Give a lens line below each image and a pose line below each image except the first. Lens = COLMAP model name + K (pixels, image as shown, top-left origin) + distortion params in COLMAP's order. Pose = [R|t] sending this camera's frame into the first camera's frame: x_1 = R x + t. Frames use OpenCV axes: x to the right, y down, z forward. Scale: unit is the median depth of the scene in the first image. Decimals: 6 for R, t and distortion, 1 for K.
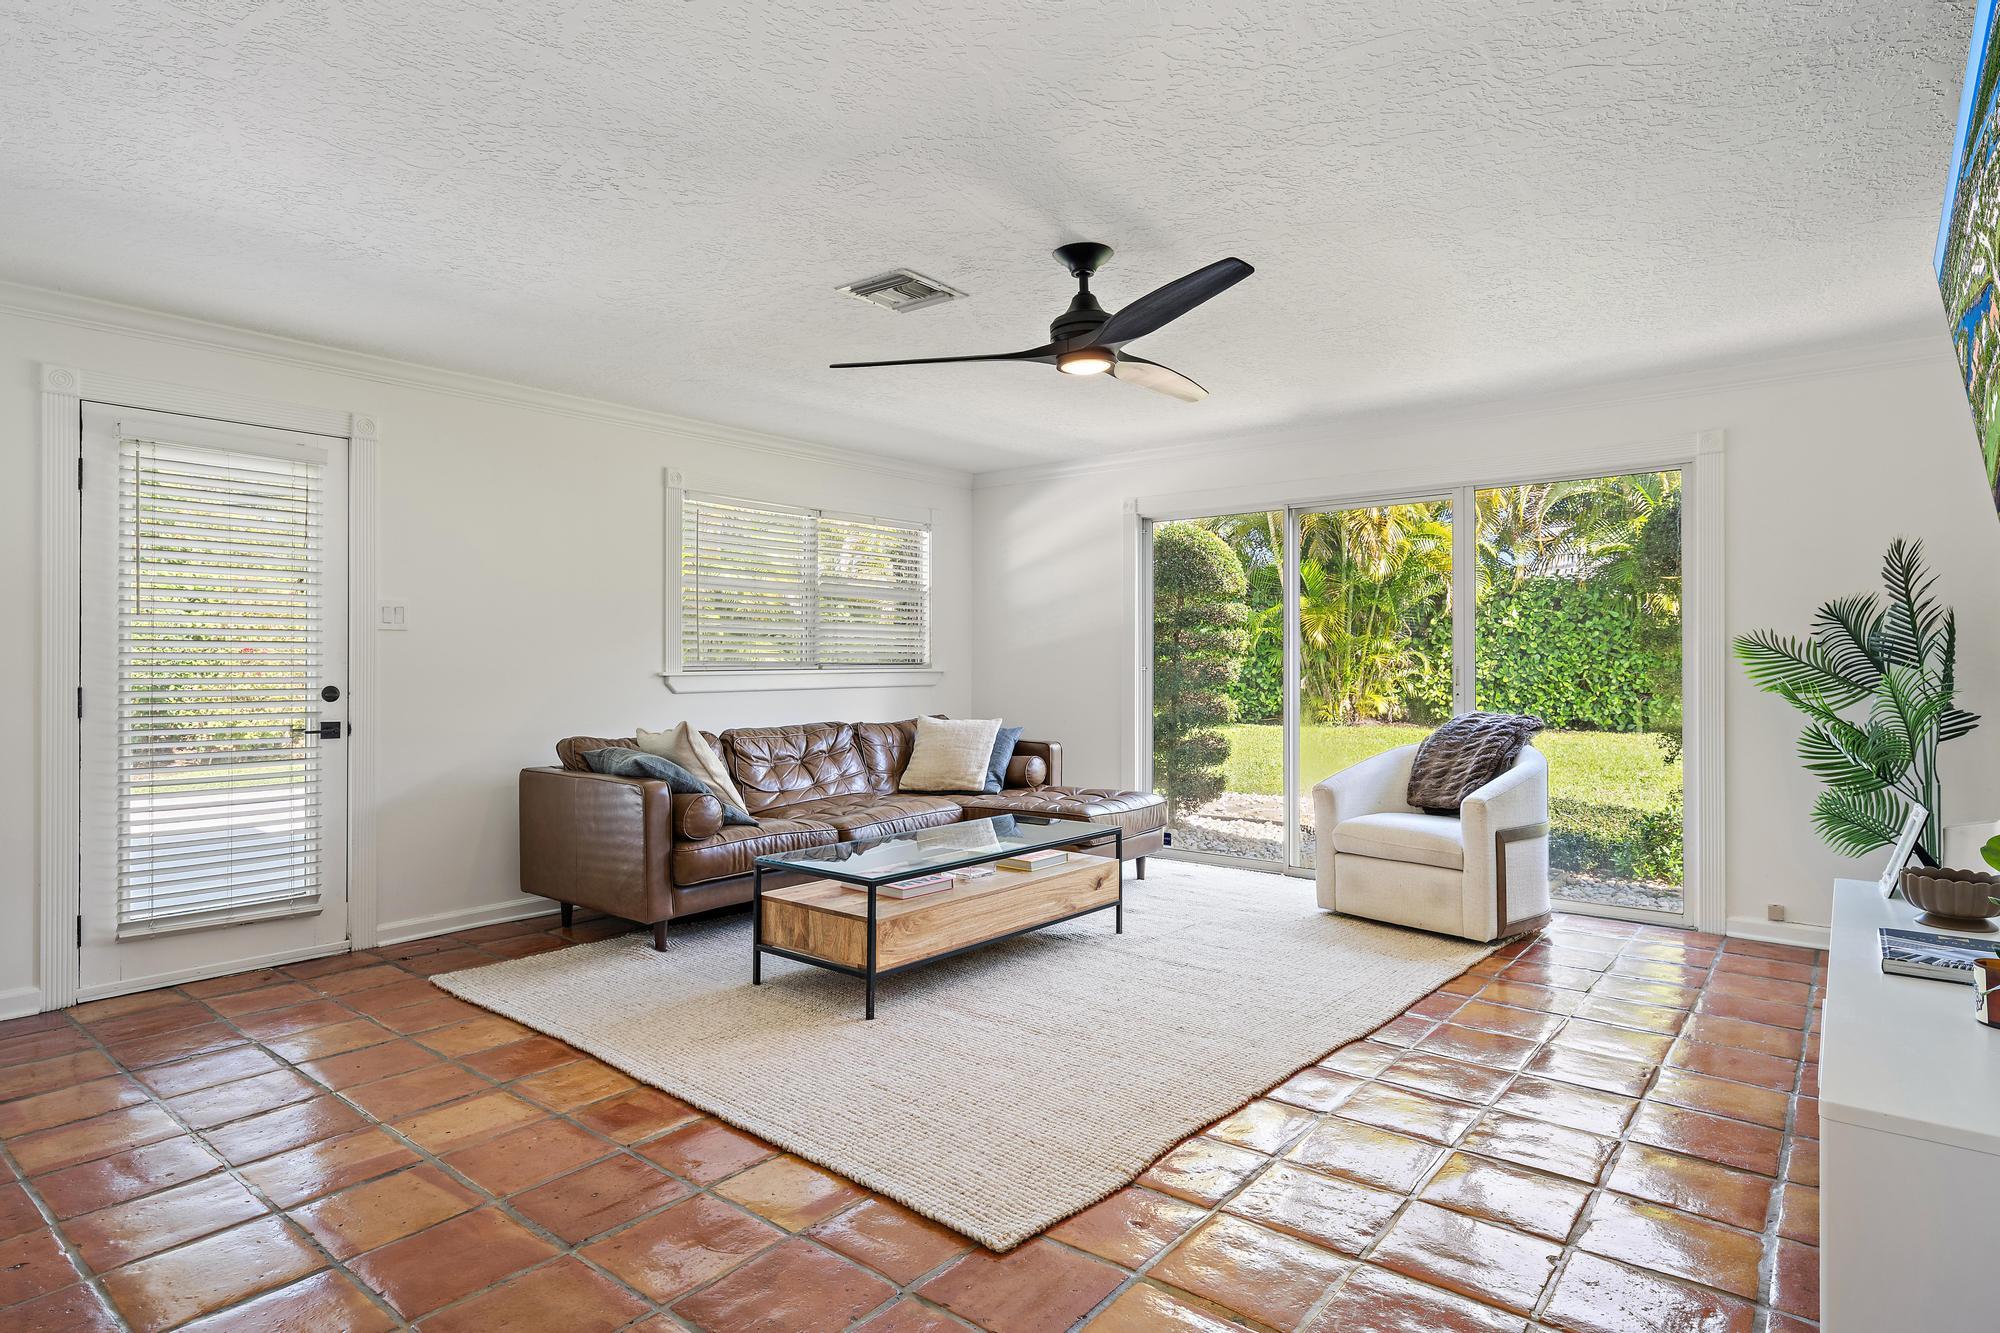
lens RADIAL K [[1062.3, 0, 1006.6], [0, 1062.3, 661.3], [0, 0, 1]] dist [0.000101, -0.000341]
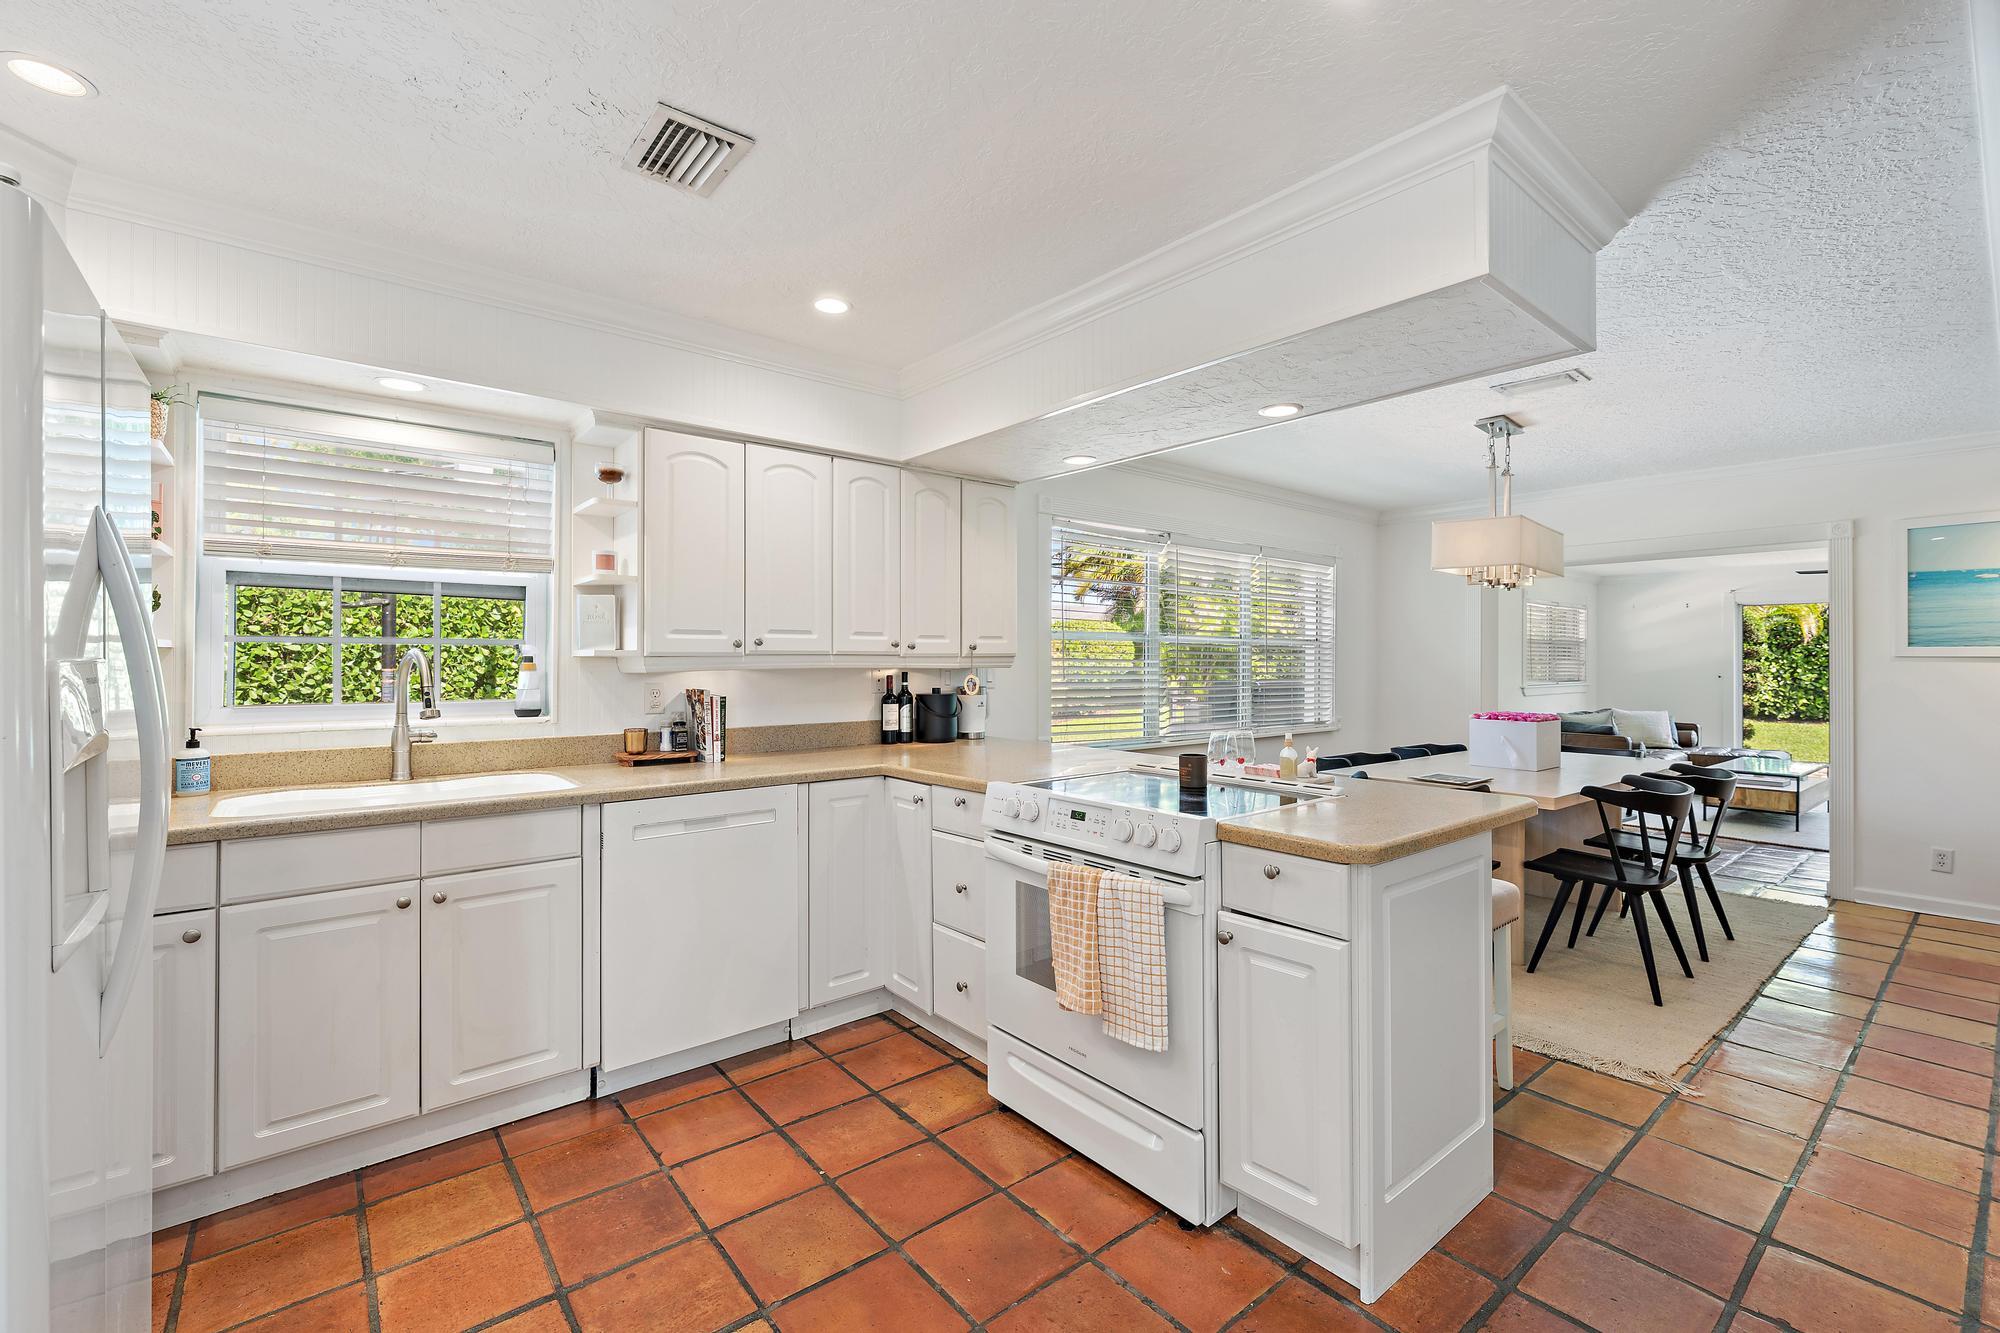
lens RADIAL K [[850.2, 0, 1001.8], [0, 850.2, 653.8], [0, 0, 1]] dist [-0.001147, -0.000554]
pose [[0.979578, 0.005561, -0.200987, -0.863093], [-0.006898, 0.999959, -0.005951, -0.031543], [0.200946, 0.007215, 0.979576, -0.742787]]
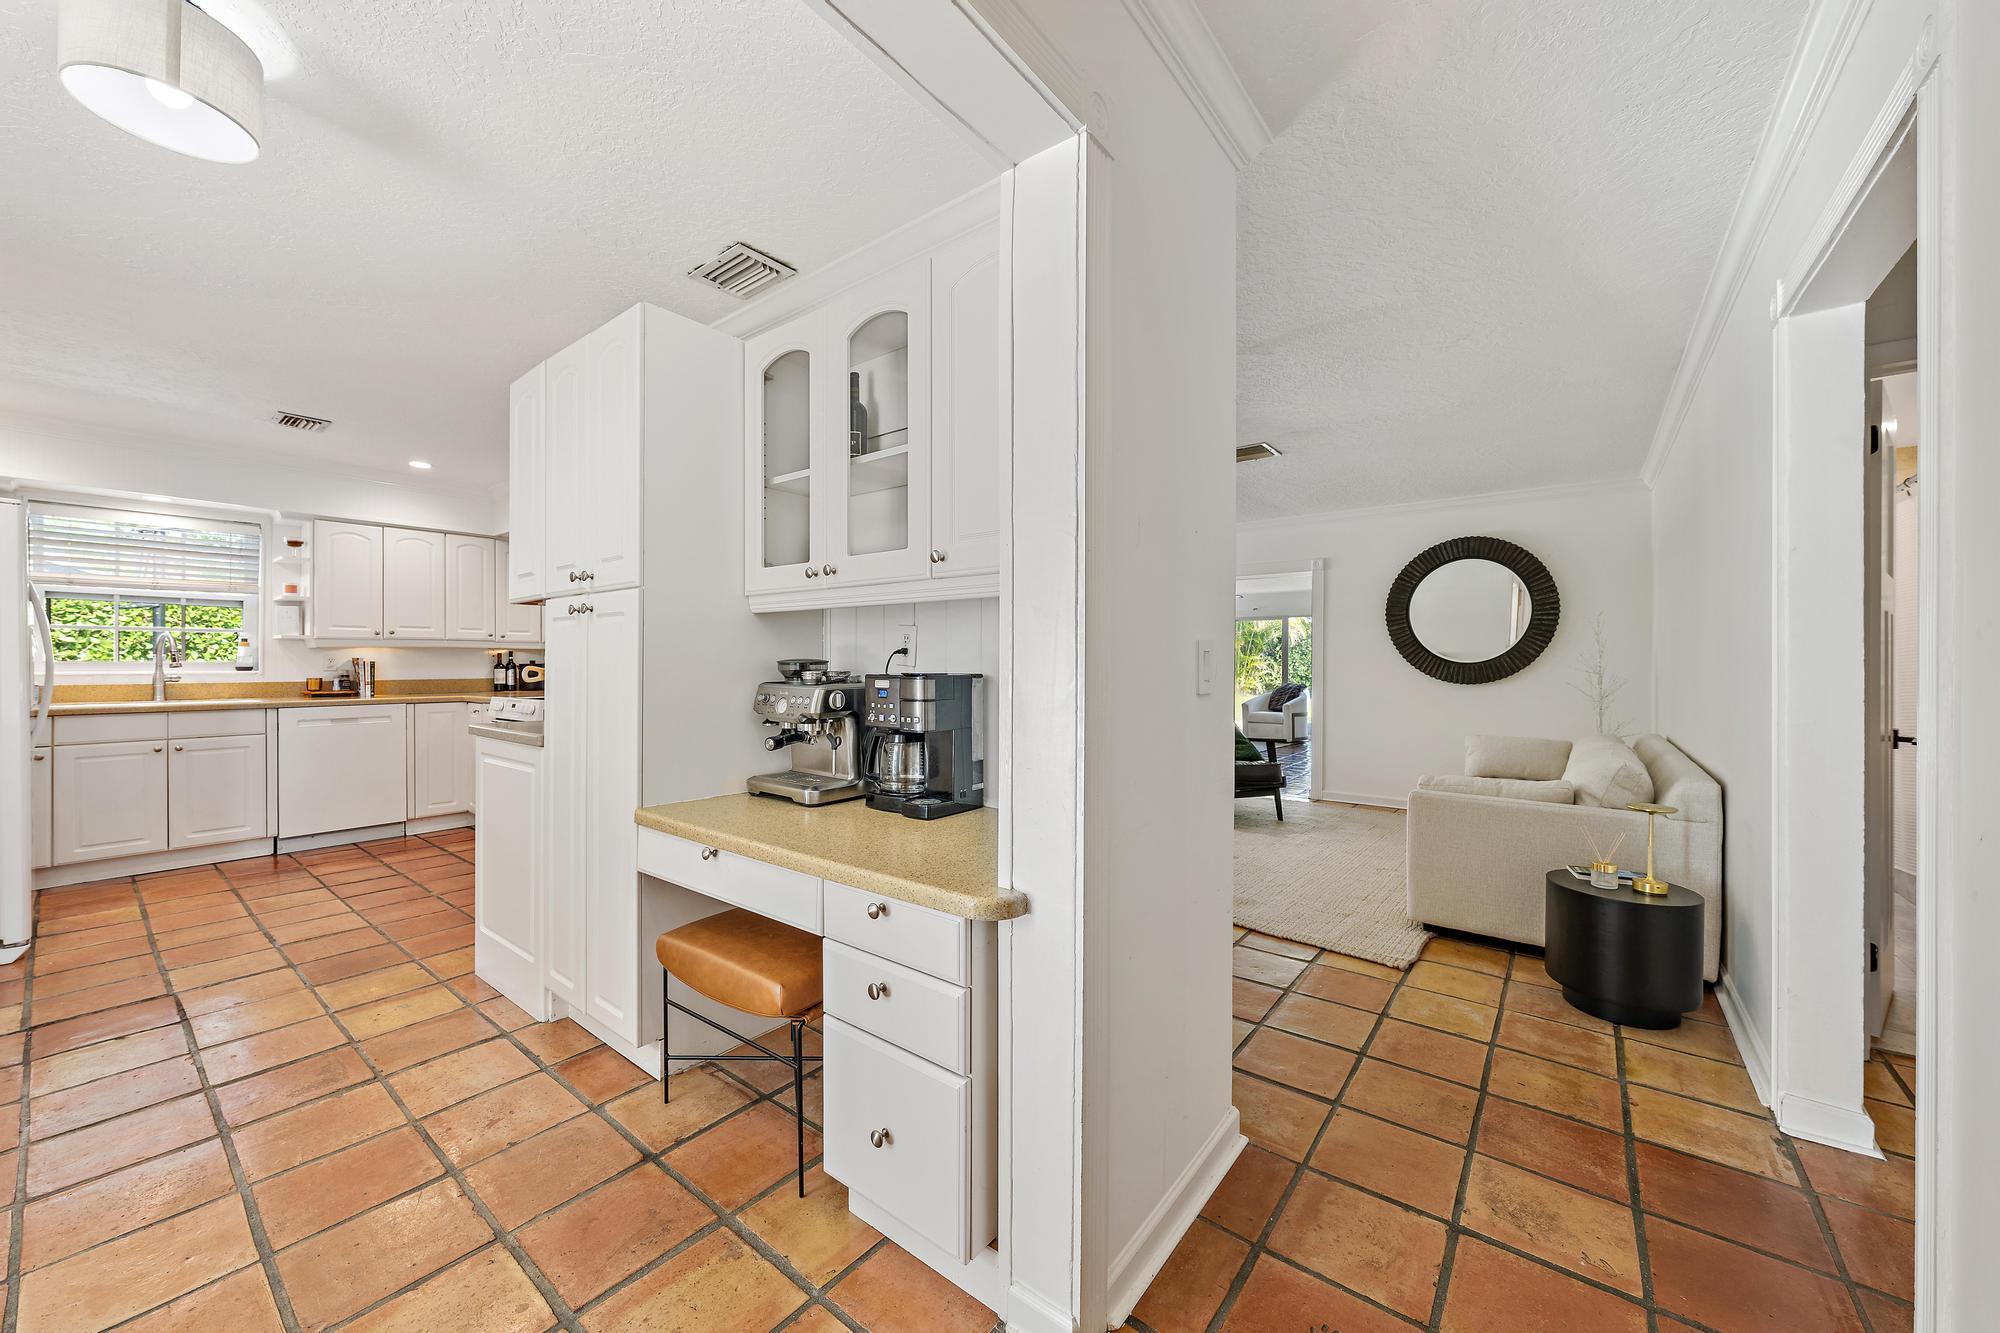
lens RADIAL K [[734.2, 0, 1001.7], [0, 734.2, 663.5], [0, 0, 1]] dist [0.000509, 0.000478]
pose [[0.999800, 0.007504, 0.018535, -0.435390], [-0.007535, 0.999970, 0.001627, -0.012060], [-0.018522, -0.001767, 0.999827, -1.117269]]
